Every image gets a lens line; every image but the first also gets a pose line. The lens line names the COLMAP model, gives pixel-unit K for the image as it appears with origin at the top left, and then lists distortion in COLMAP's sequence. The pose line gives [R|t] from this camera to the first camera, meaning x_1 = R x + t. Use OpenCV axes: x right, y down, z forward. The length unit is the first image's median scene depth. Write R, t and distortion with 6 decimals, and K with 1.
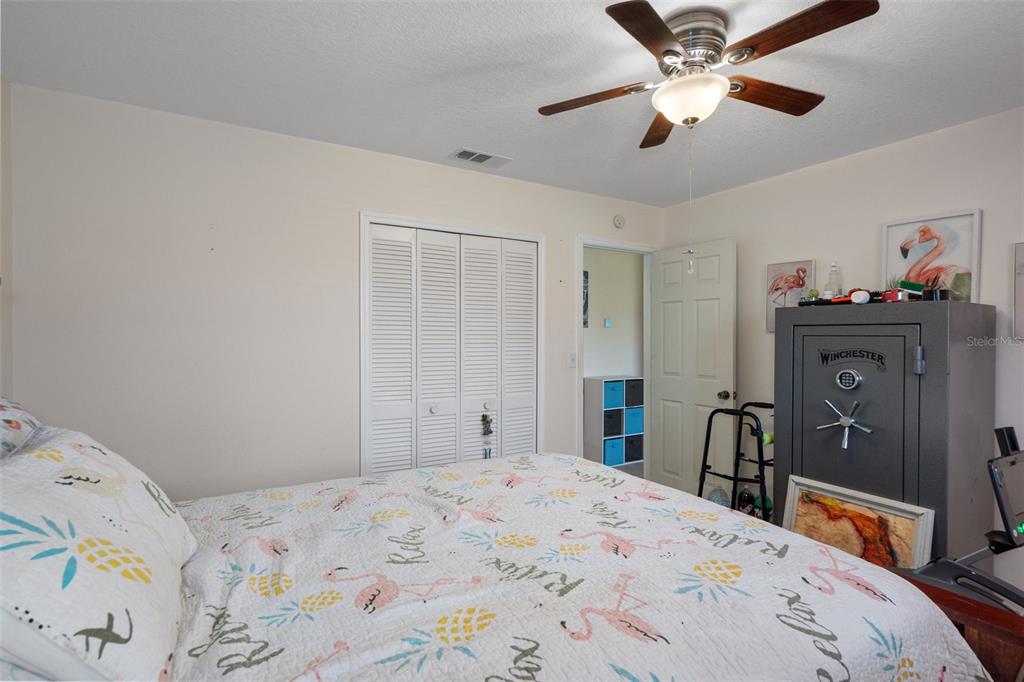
lens RADIAL K [[495.2, 0, 509.9], [0, 495.2, 359.7], [0, 0, 1]] dist [0.011983, -0.000133]
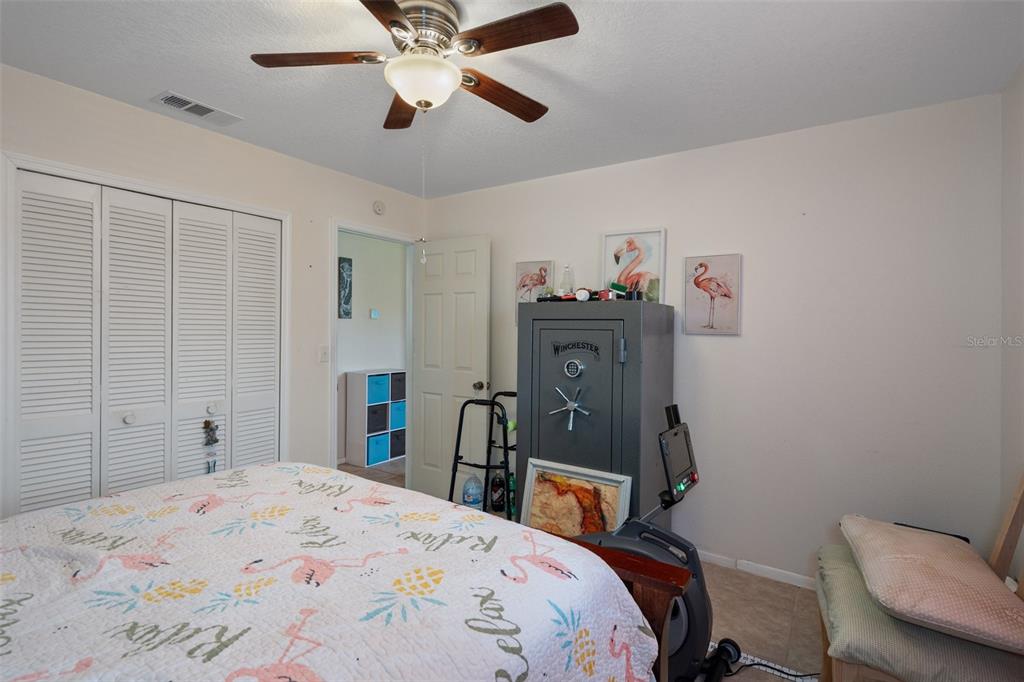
lens RADIAL K [[495.2, 0, 509.9], [0, 495.2, 359.7], [0, 0, 1]] dist [0.011983, -0.000133]
pose [[0.911406, -0.017158, 0.411151, 0.110193], [0.010751, 0.999782, 0.017891, -0.001671], [-0.411368, -0.011886, 0.911392, 0.049958]]
